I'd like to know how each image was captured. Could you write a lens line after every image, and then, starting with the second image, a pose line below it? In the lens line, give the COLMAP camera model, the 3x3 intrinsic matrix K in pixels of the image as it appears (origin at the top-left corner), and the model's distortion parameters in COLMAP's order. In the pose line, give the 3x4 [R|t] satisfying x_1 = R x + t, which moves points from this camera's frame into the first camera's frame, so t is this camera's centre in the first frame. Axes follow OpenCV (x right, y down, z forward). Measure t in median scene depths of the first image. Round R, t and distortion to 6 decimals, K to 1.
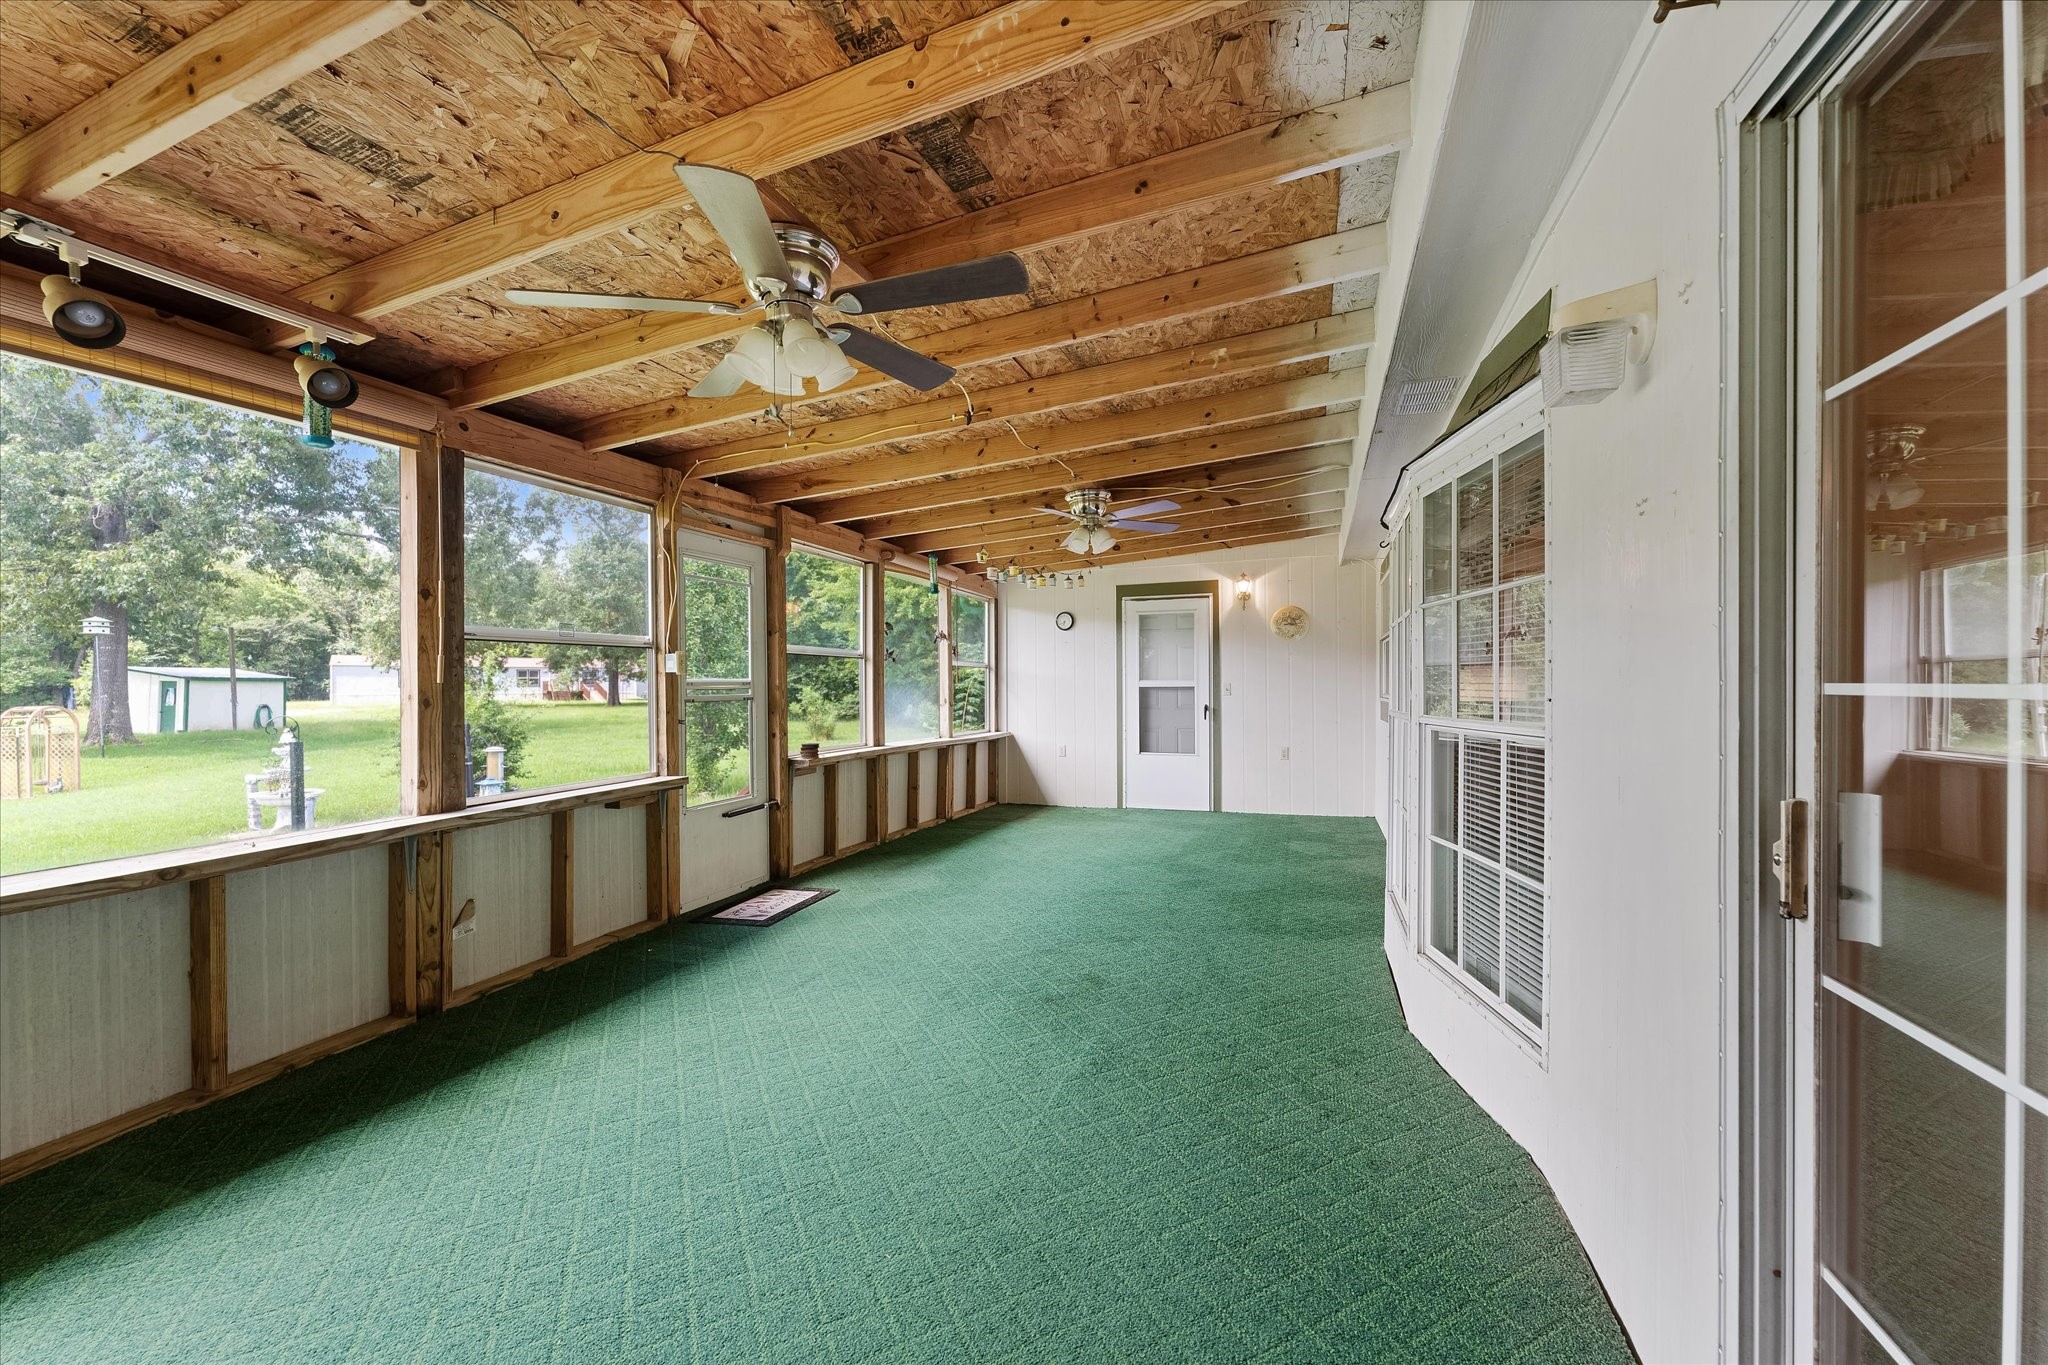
lens RADIAL K [[816.1, 0, 1017.2], [0, 816.1, 686.4], [0, 0, 1]] dist [-0.000348, 0.000205]
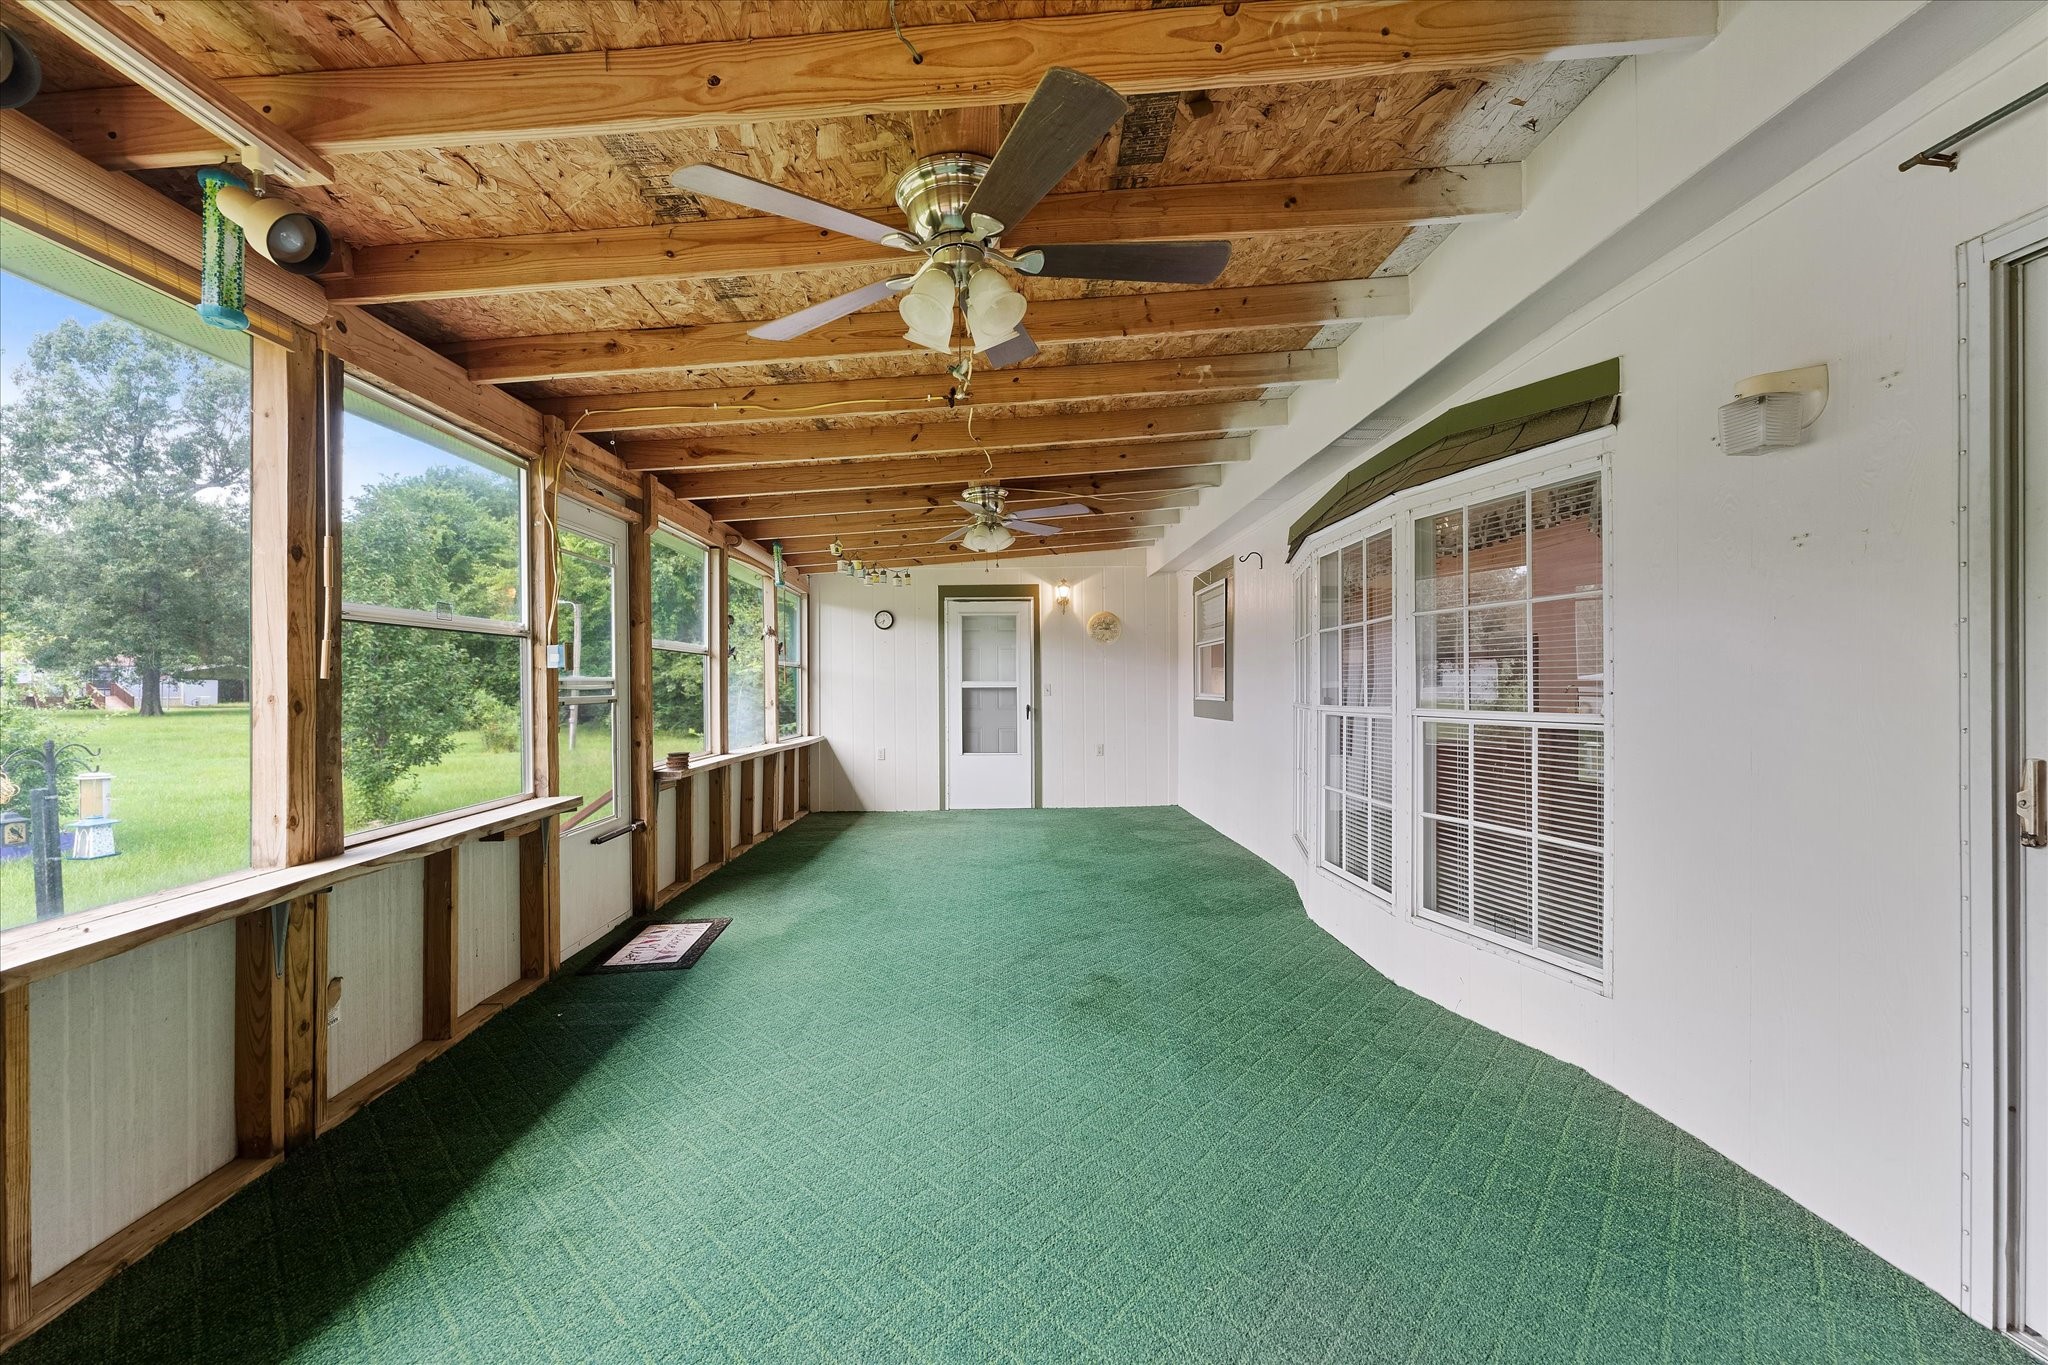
lens RADIAL K [[816.1, 0, 1013.9], [0, 816.1, 685.3], [0, 0, 1]] dist [-0.000348, 0.000205]
pose [[0.933671, -0.000073, 0.358133, -0.351223], [0.001958, 0.999986, -0.004899, 0.005282], [-0.358128, 0.005275, 0.933658, 0.100911]]
